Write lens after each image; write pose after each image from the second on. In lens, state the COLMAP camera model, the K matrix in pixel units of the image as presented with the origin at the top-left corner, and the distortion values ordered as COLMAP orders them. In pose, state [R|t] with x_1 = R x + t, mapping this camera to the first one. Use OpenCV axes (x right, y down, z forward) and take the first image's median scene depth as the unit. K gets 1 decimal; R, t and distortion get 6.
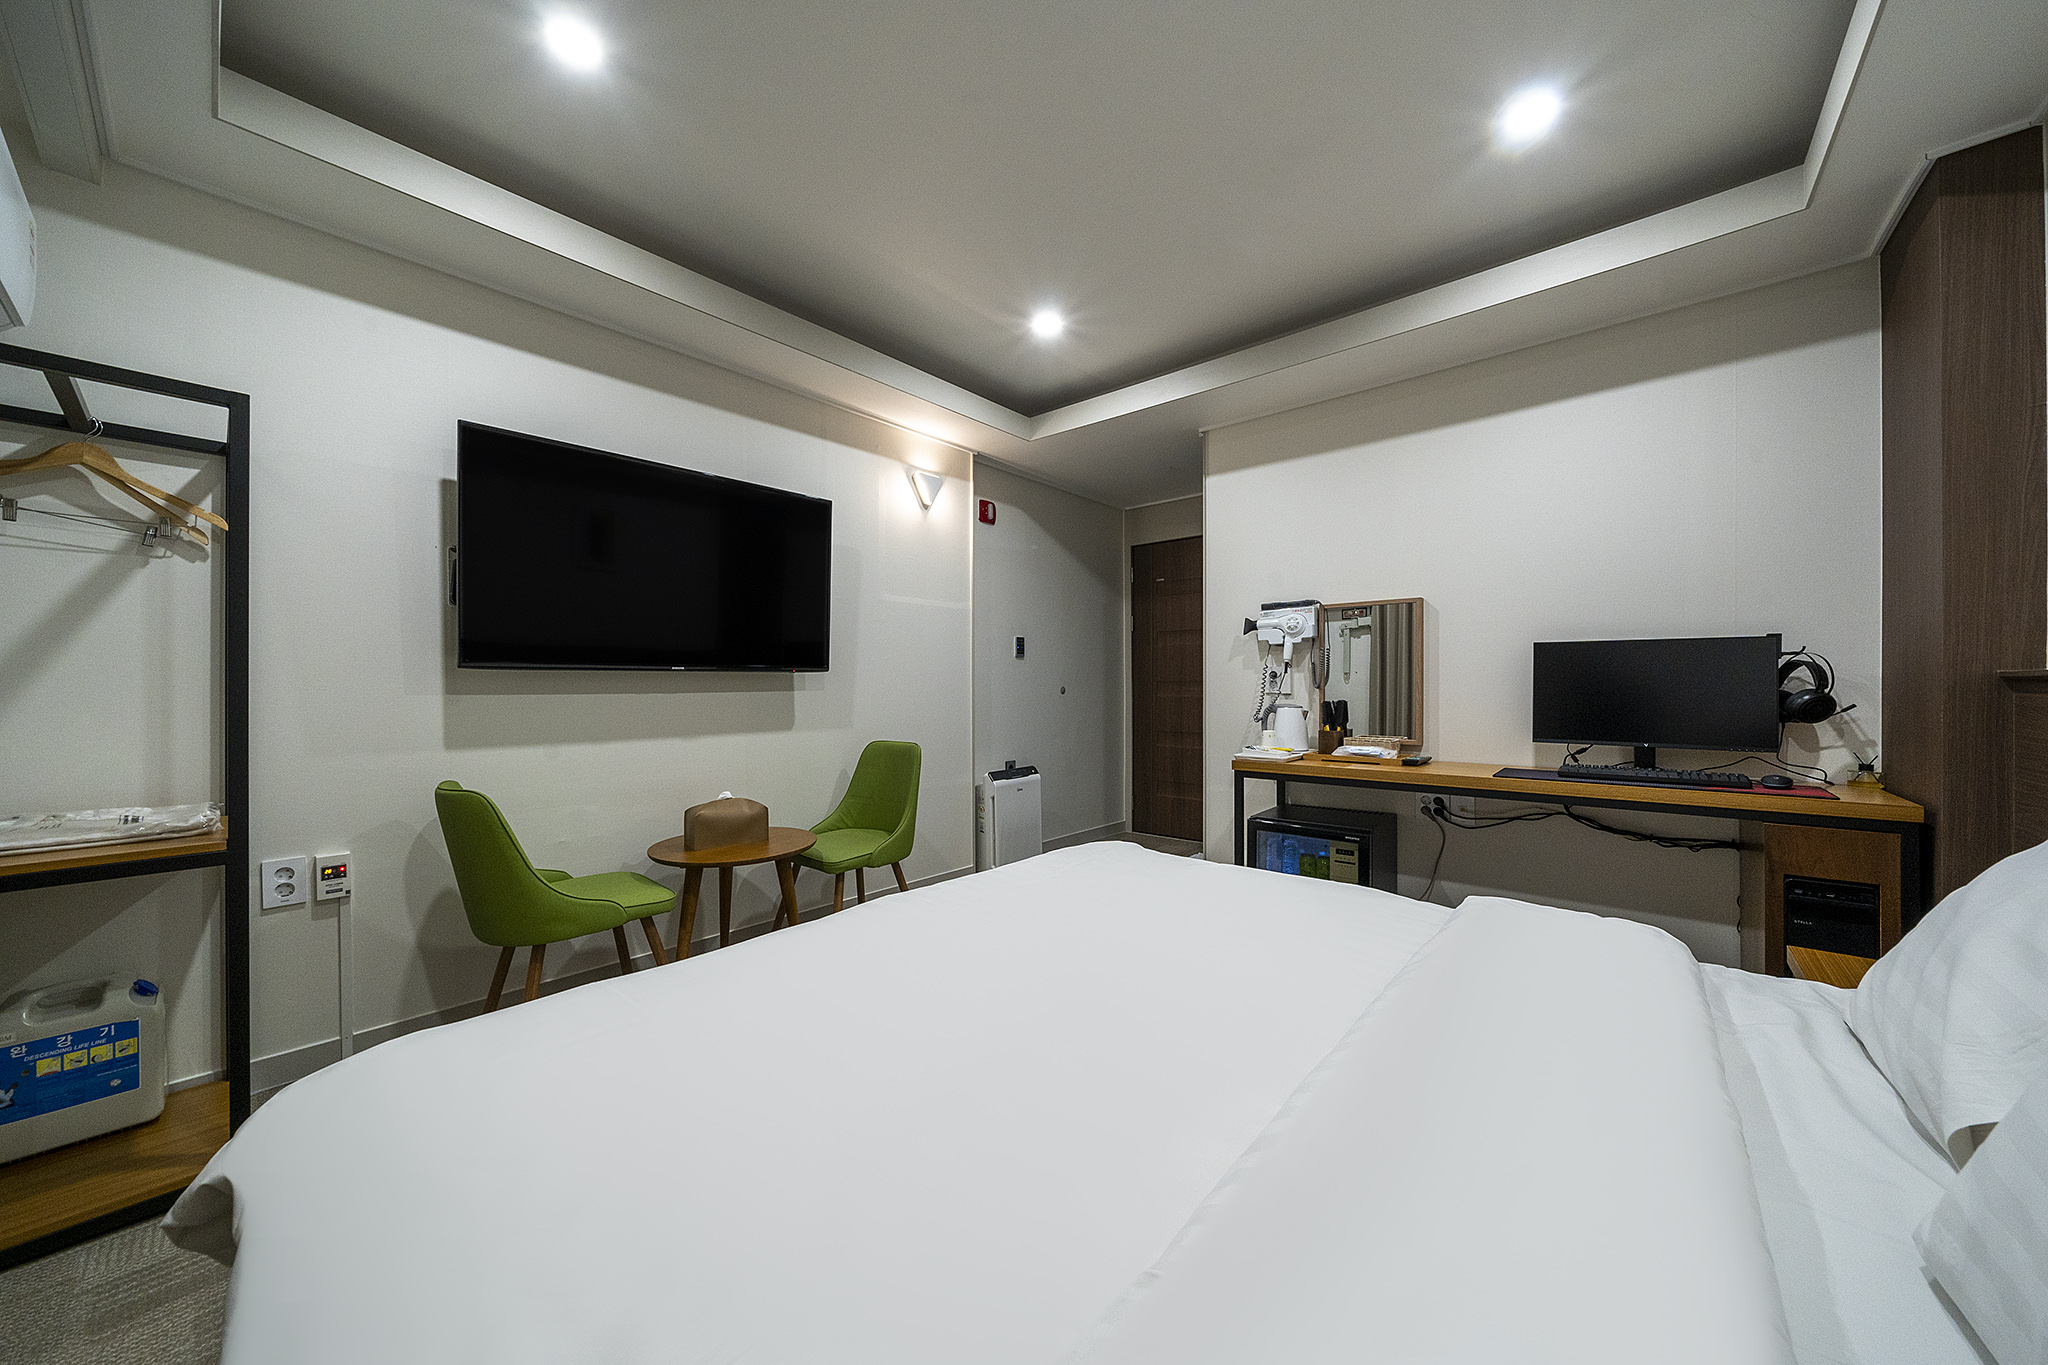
lens RADIAL K [[700.7, 0, 1028.4], [0, 700.7, 696.7], [0, 0, 1]] dist [0.000922, 0.000098]
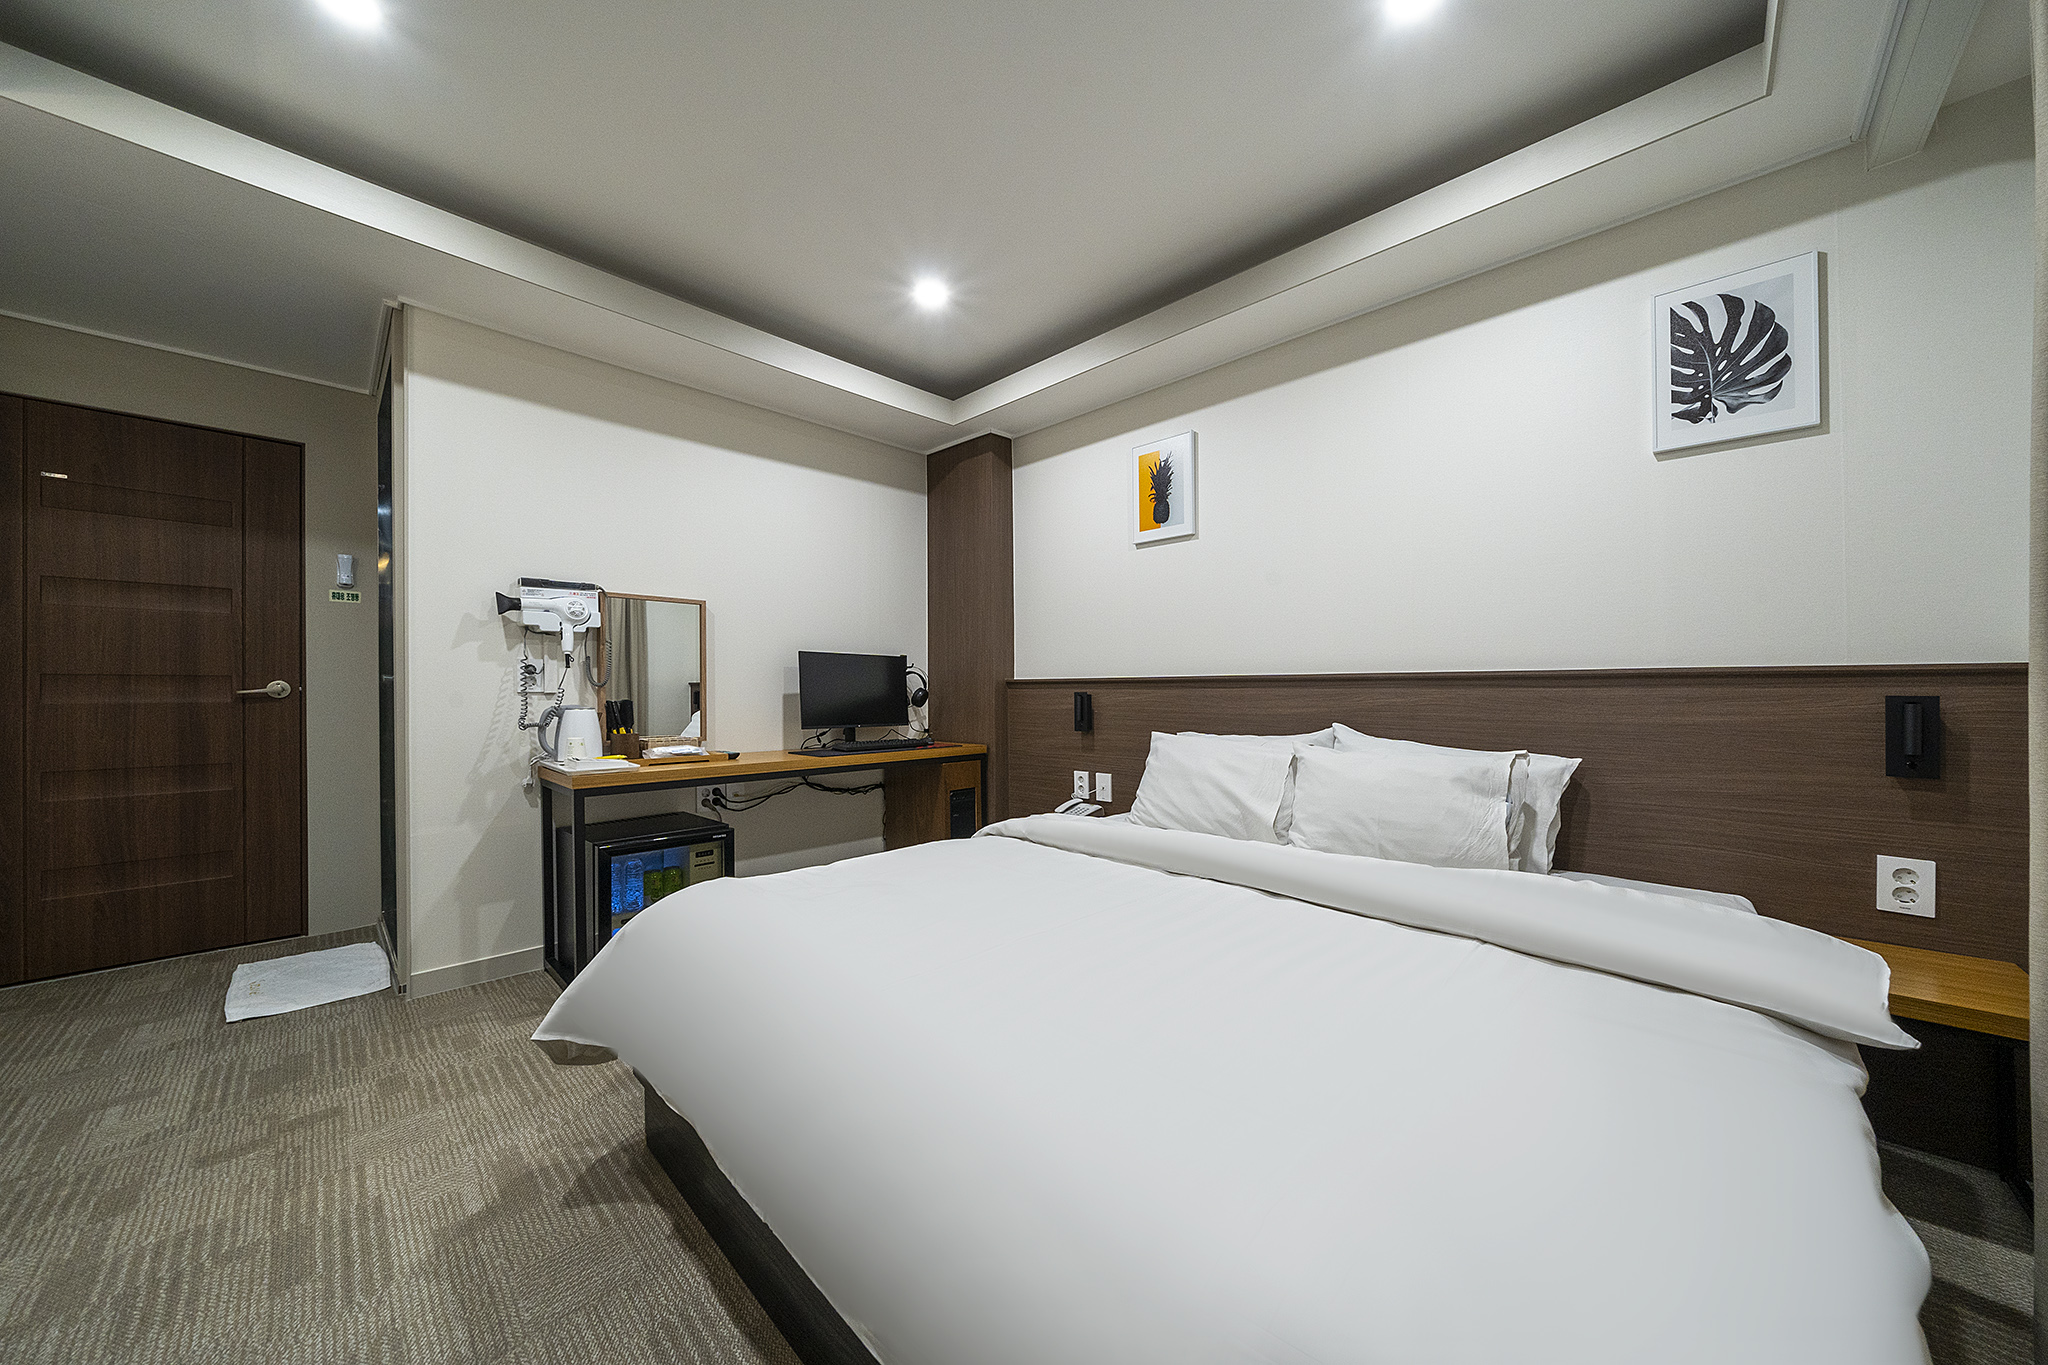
lens RADIAL K [[700.4, 0, 1024.0], [0, 700.4, 682.5], [0, 0, 1]] dist [0.000965, 0.000090]
pose [[0.085214, 0.013321, 0.996274, -0.490783], [0.015720, 0.999768, -0.014712, 0.005257], [-0.996239, 0.016915, 0.084984, 0.474953]]
